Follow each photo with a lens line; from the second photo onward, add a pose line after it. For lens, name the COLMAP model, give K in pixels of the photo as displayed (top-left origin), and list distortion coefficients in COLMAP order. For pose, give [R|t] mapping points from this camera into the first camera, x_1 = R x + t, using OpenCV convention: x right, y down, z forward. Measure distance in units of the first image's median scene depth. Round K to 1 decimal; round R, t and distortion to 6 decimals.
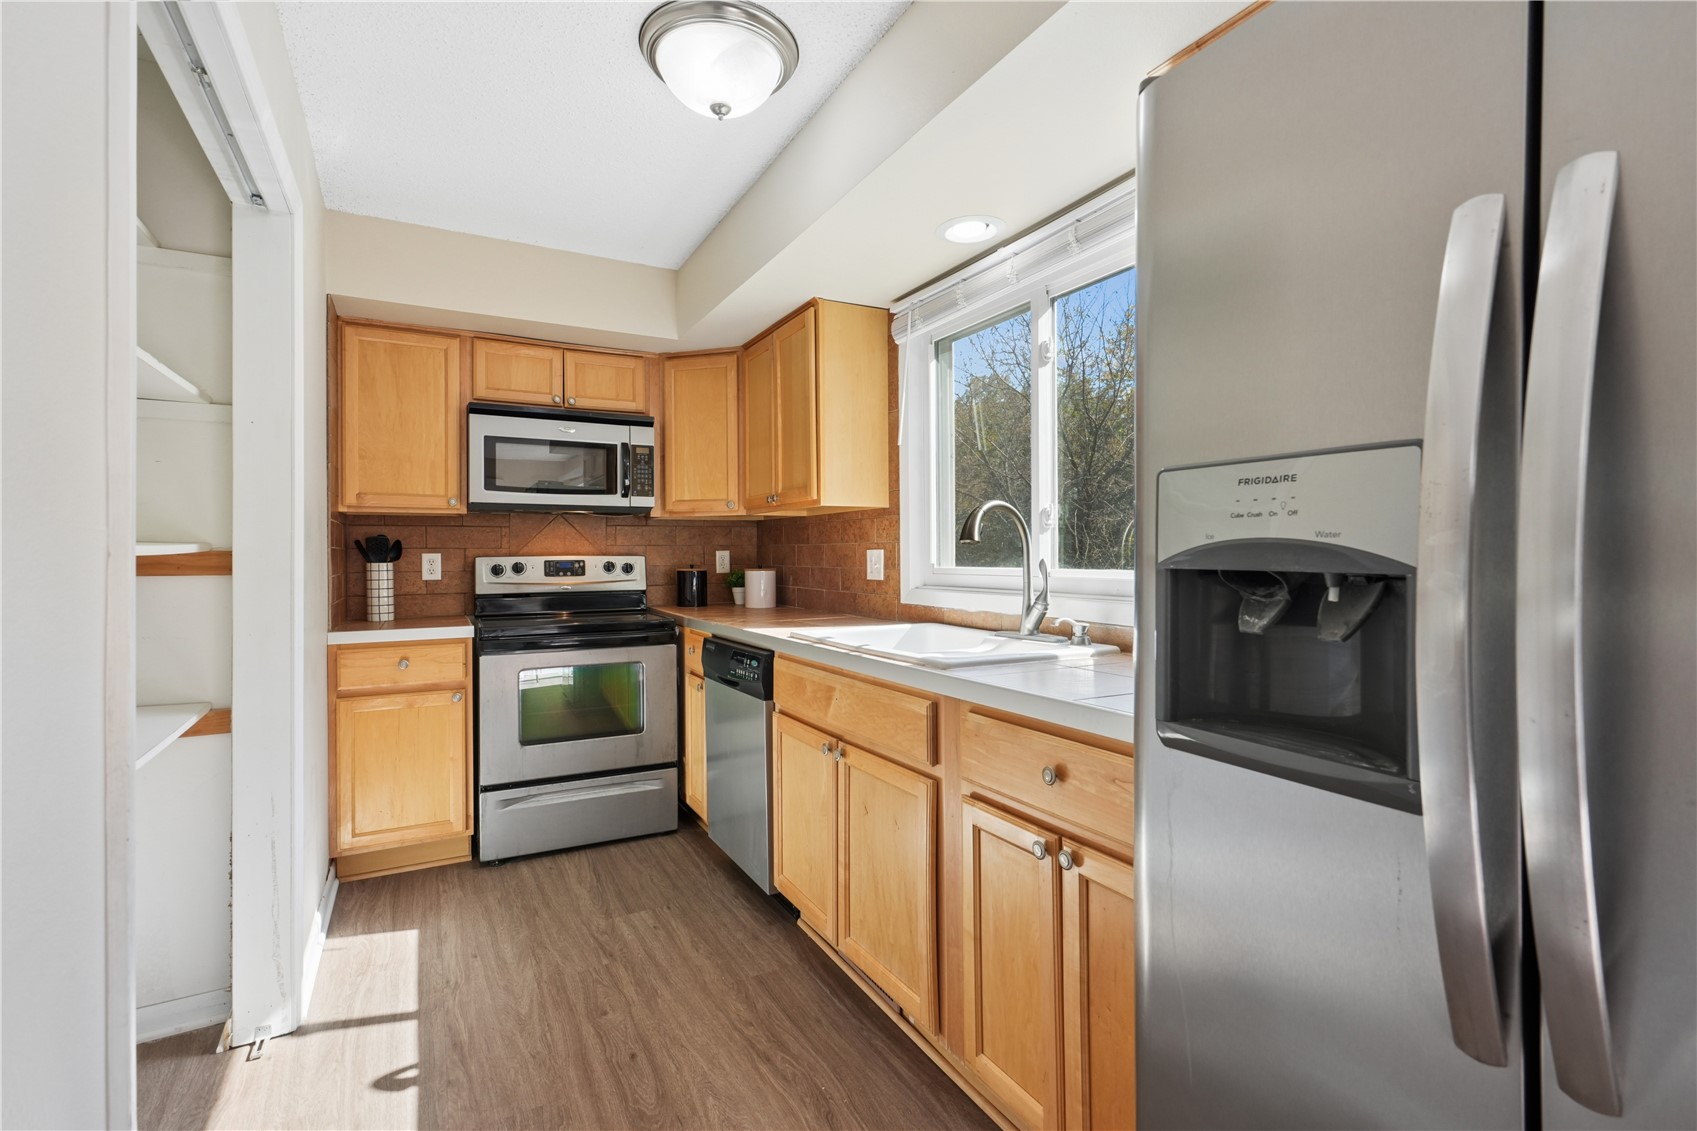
lens RADIAL K [[776.1, 0, 858.2], [0, 776.1, 548.8], [0, 0, 1]] dist [0.000299, -0.000280]
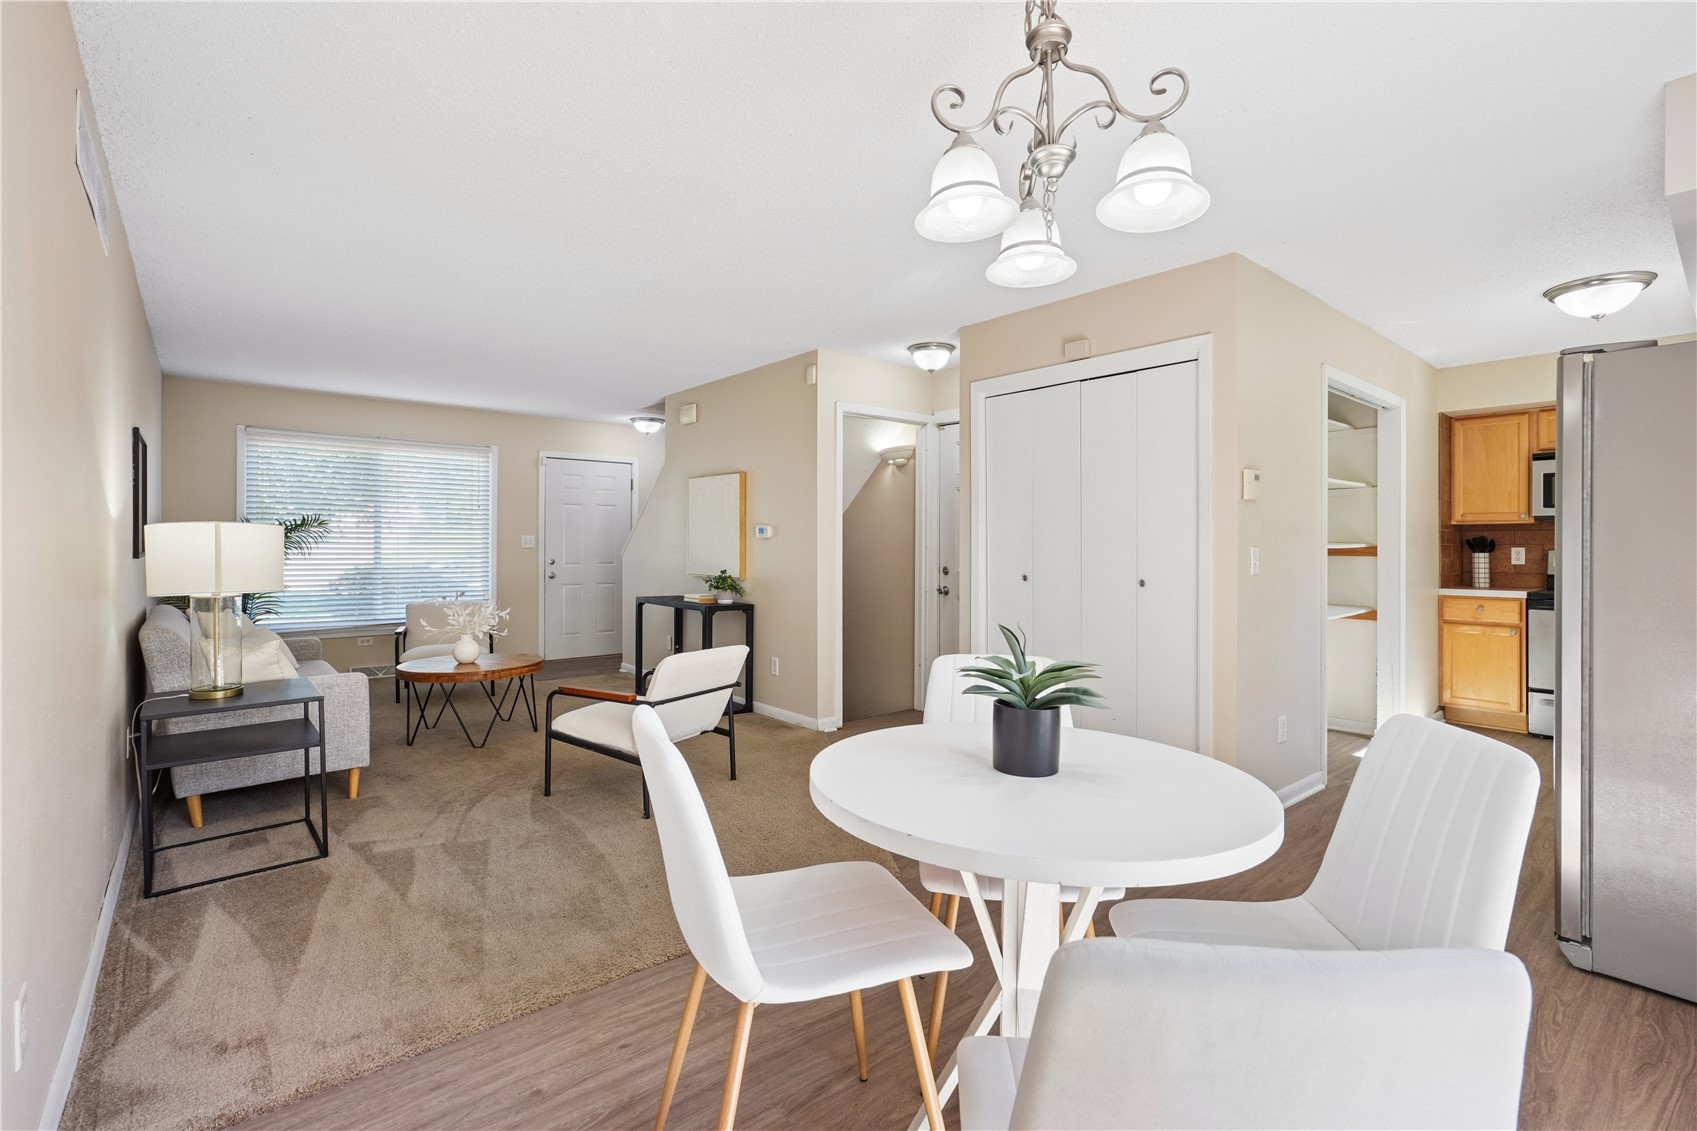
lens RADIAL K [[776.1, 0, 858.0], [0, 776.1, 549.4], [0, 0, 1]] dist [0.000299, -0.000280]
pose [[0.179276, 0.006149, -0.983780, 0.856875], [0.002724, 0.999974, 0.006747, -0.005097], [0.983795, -0.003889, 0.179255, -0.684717]]
